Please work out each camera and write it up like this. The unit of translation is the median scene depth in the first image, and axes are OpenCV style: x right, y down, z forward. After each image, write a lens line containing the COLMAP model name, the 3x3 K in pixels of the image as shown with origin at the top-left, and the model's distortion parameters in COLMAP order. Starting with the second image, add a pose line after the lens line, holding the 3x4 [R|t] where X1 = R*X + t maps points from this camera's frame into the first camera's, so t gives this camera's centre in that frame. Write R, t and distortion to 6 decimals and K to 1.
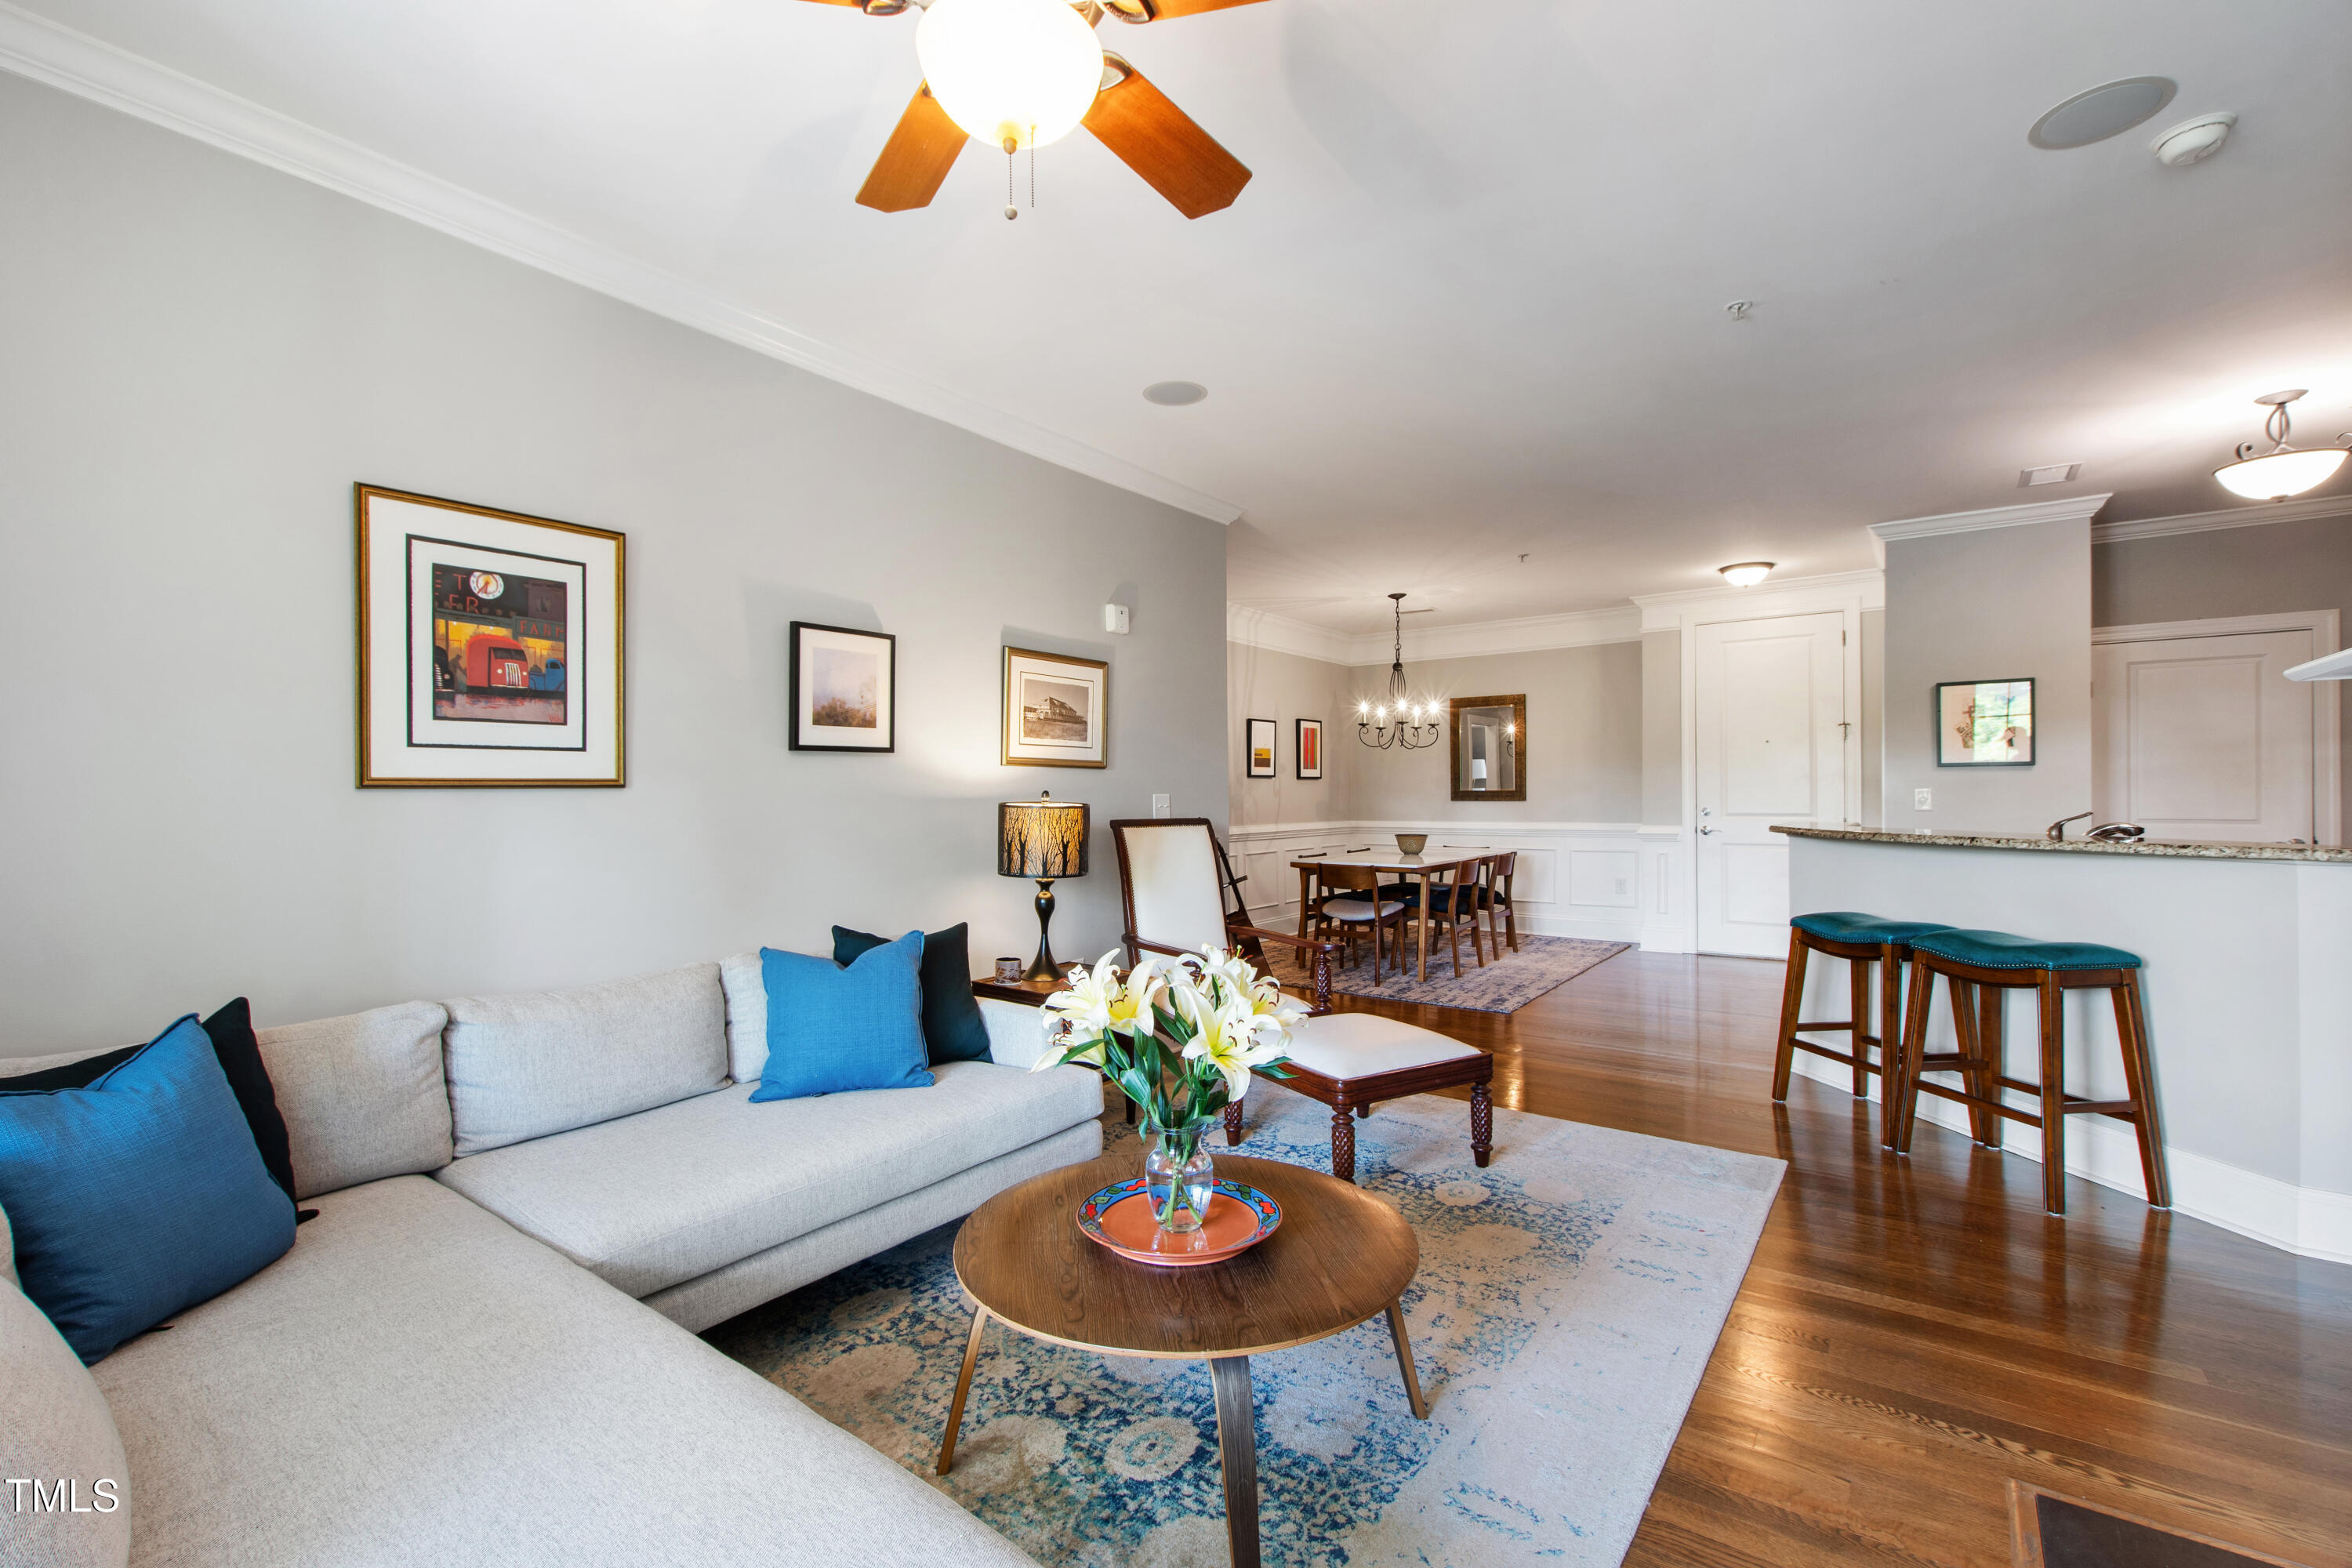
lens RADIAL K [[1021.3, 0, 1165.4], [0, 1021.3, 792.5], [0, 0, 1]] dist [0.002815, -0.000004]
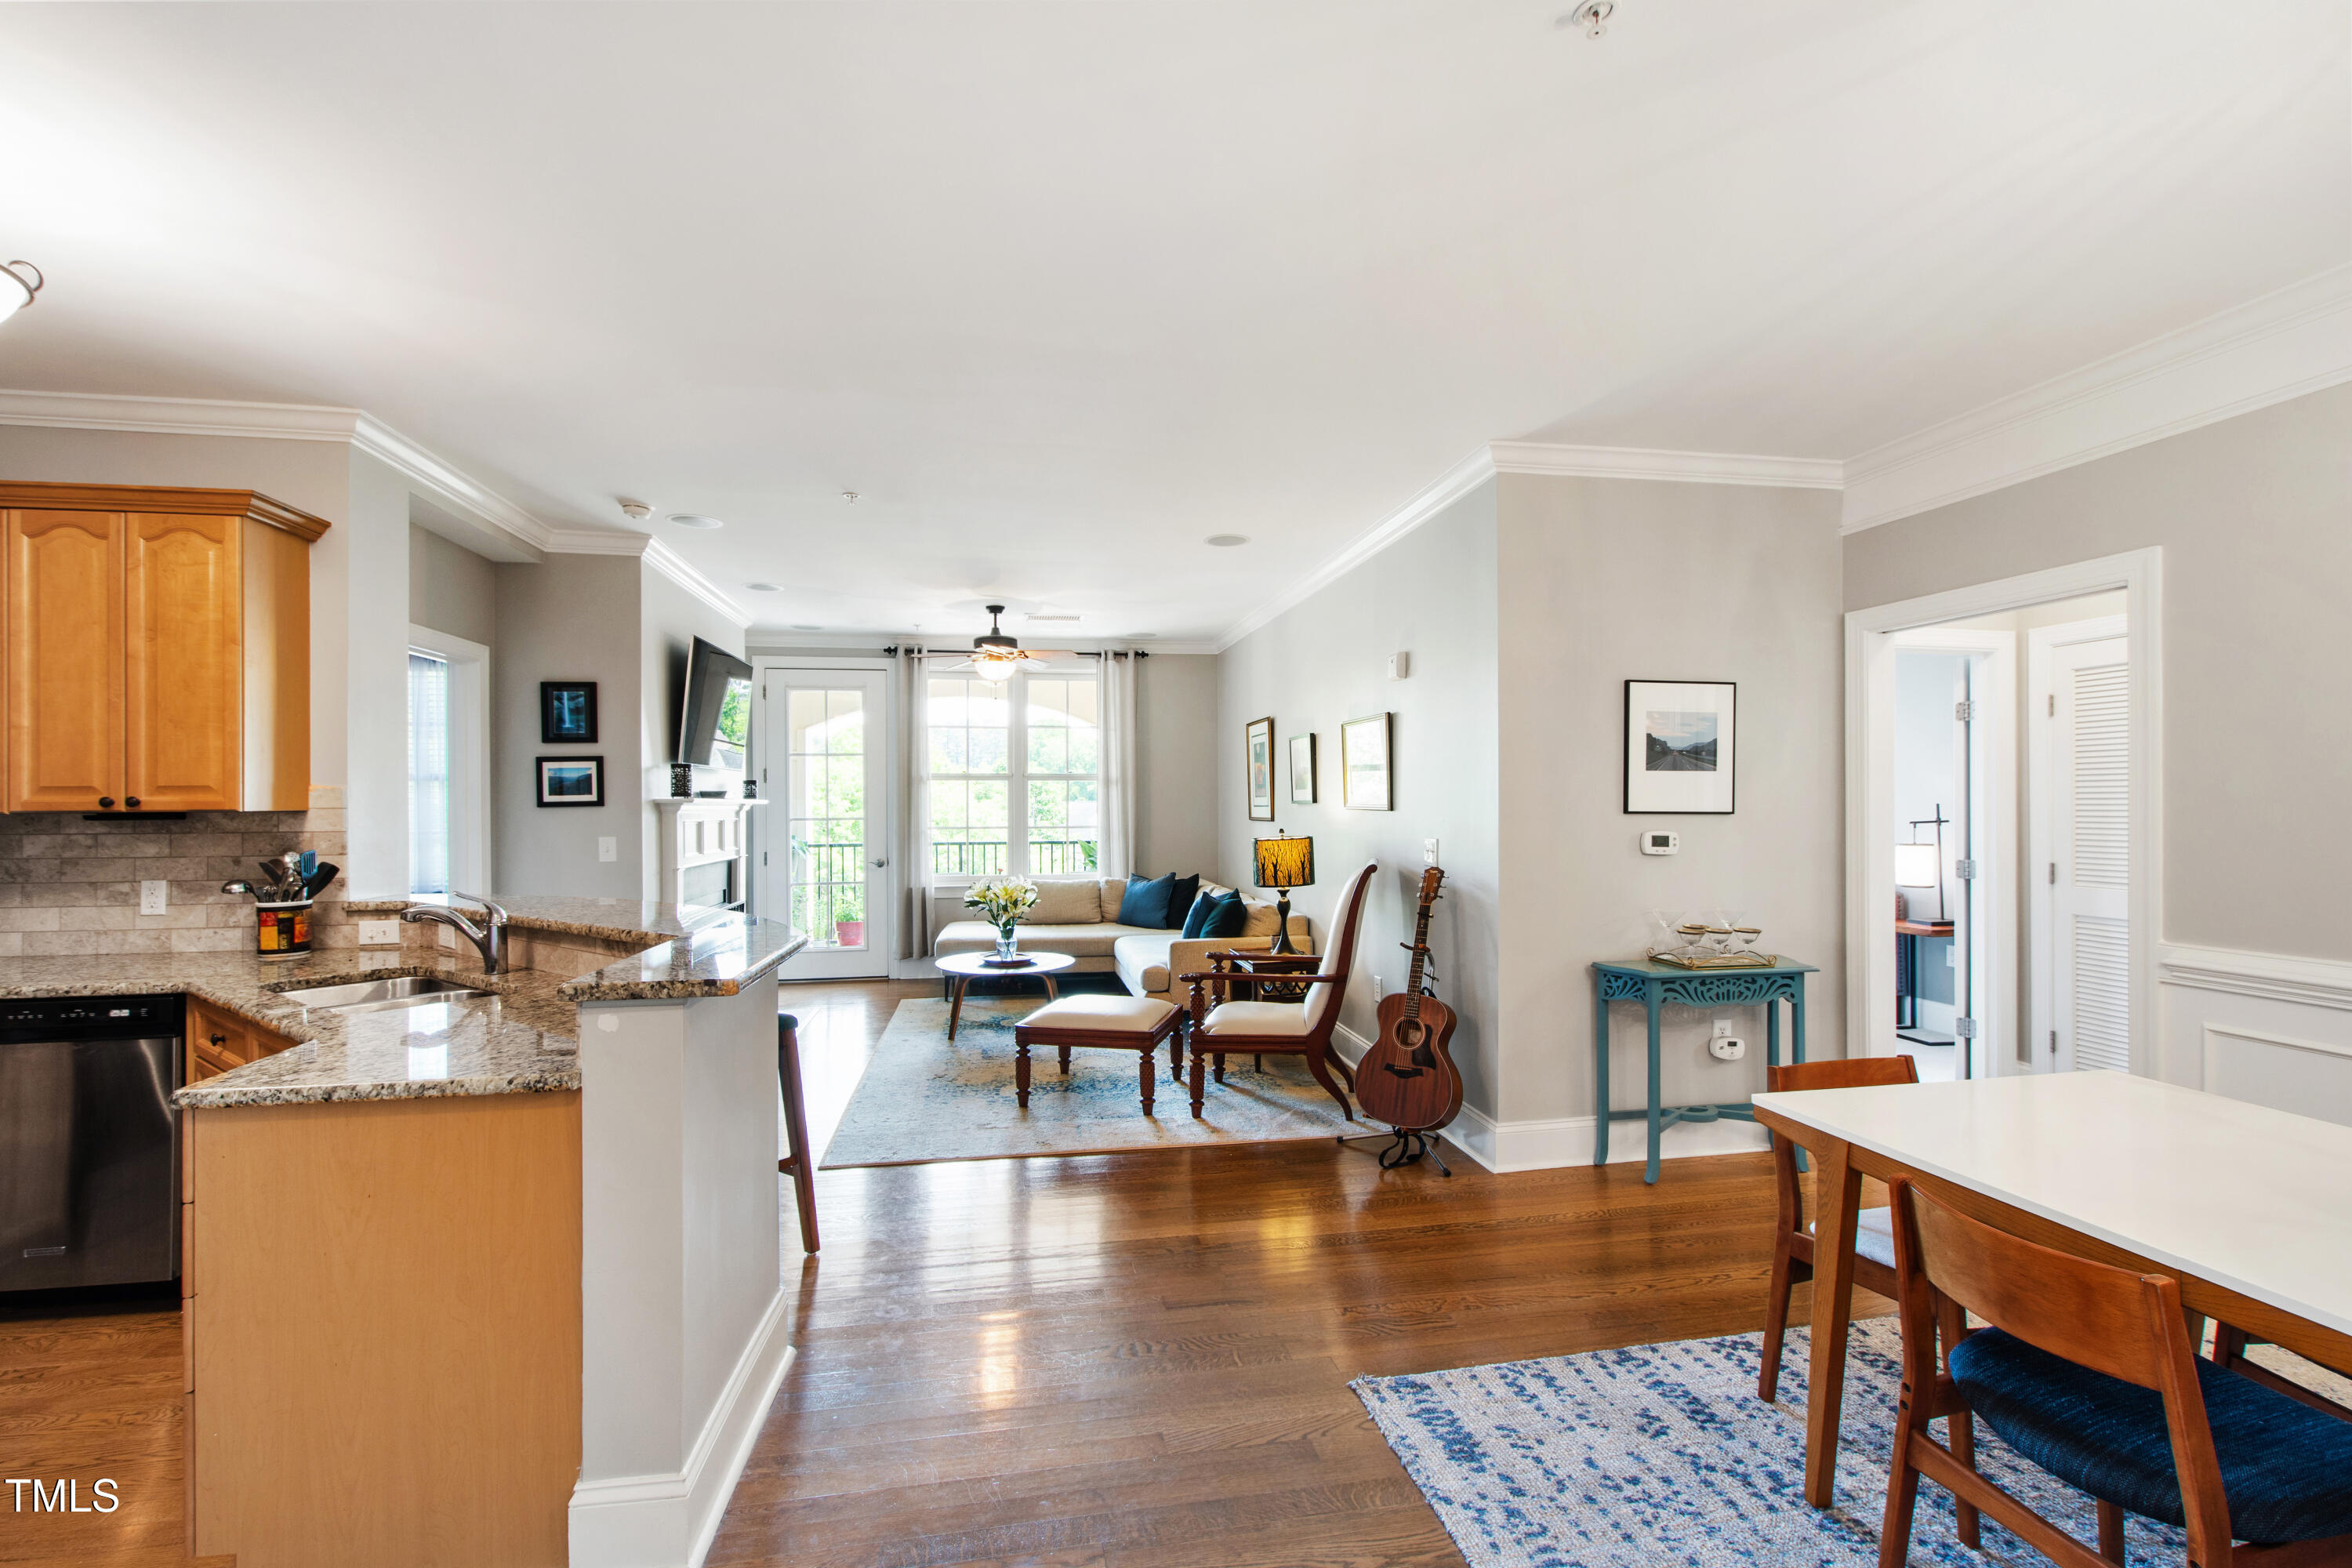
lens RADIAL K [[1010.5, 0, 1171.7], [0, 1010.5, 789.8], [0, 0, 1]] dist [0.001165, -0.001057]
pose [[-0.680346, 0.000701, -0.732891, 0.718363], [0.009564, 0.999923, -0.007922, -0.032053], [0.732829, -0.012399, -0.680300, 1.272133]]
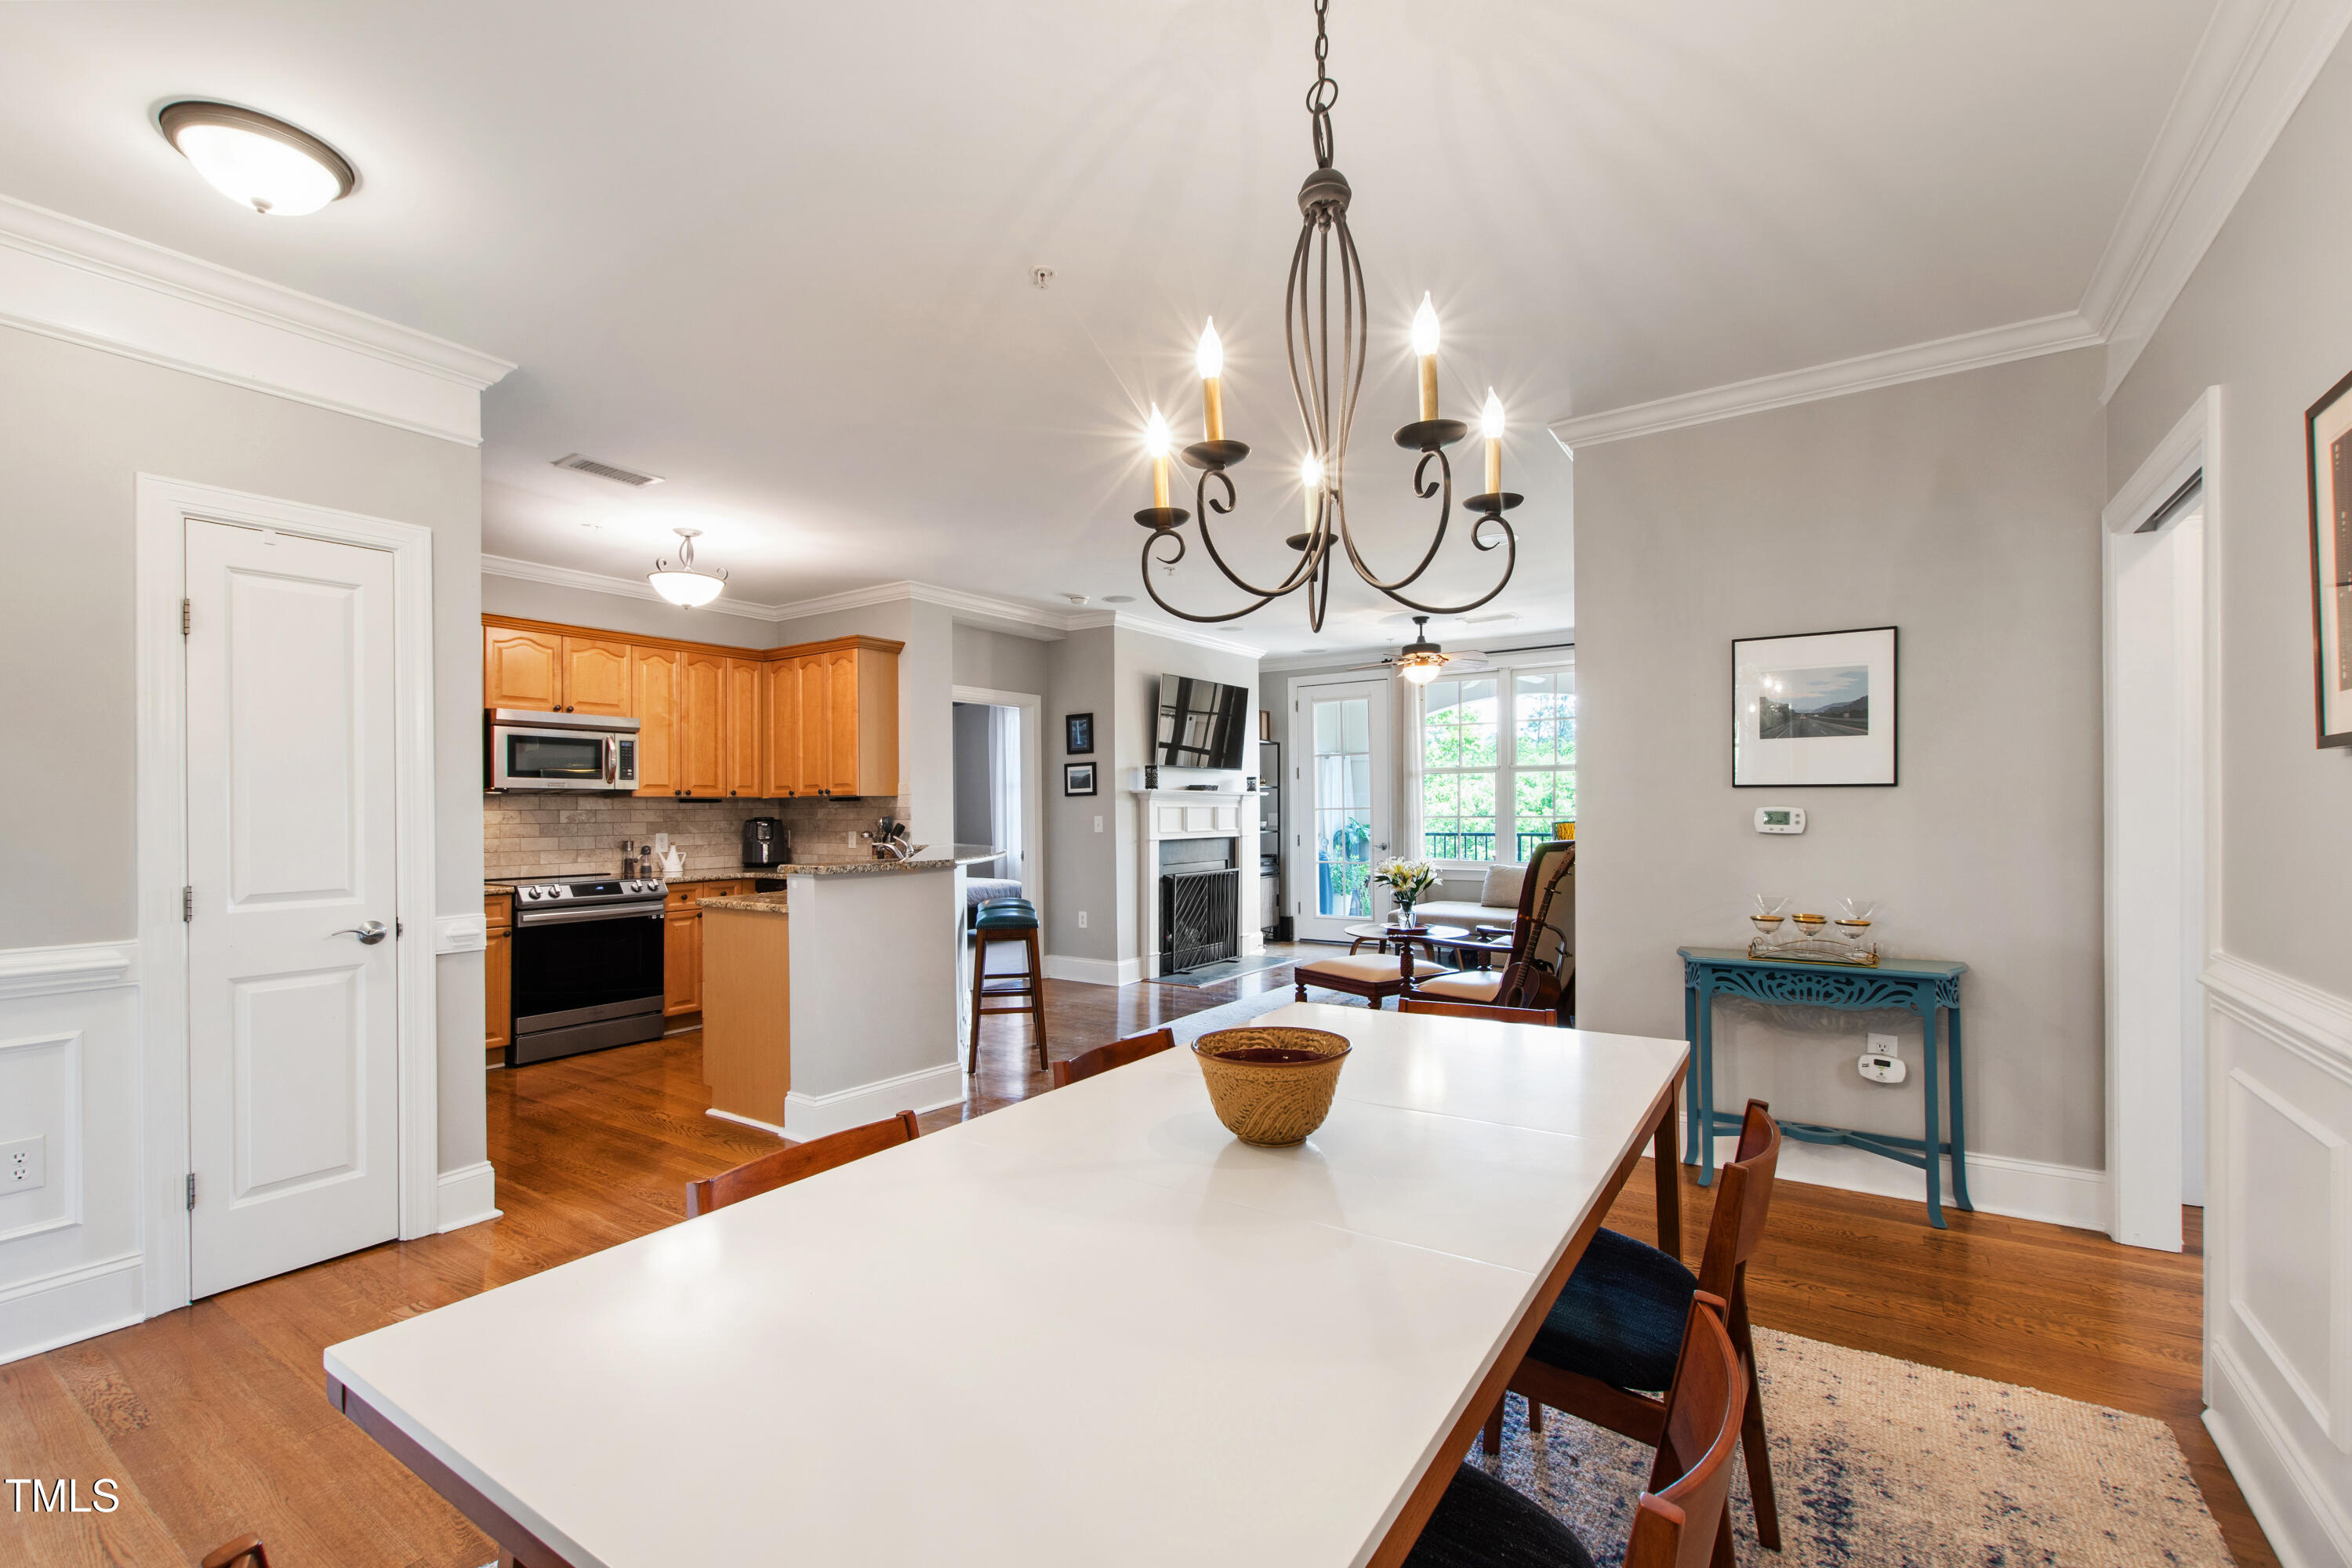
lens RADIAL K [[1010.5, 0, 1171.7], [0, 1010.5, 789.8], [0, 0, 1]] dist [0.001165, -0.001057]
pose [[-0.998509, 0.013959, -0.052770, 0.371858], [0.014978, 0.999708, -0.018959, -0.009498], [0.052490, -0.019721, -0.998427, 1.646628]]
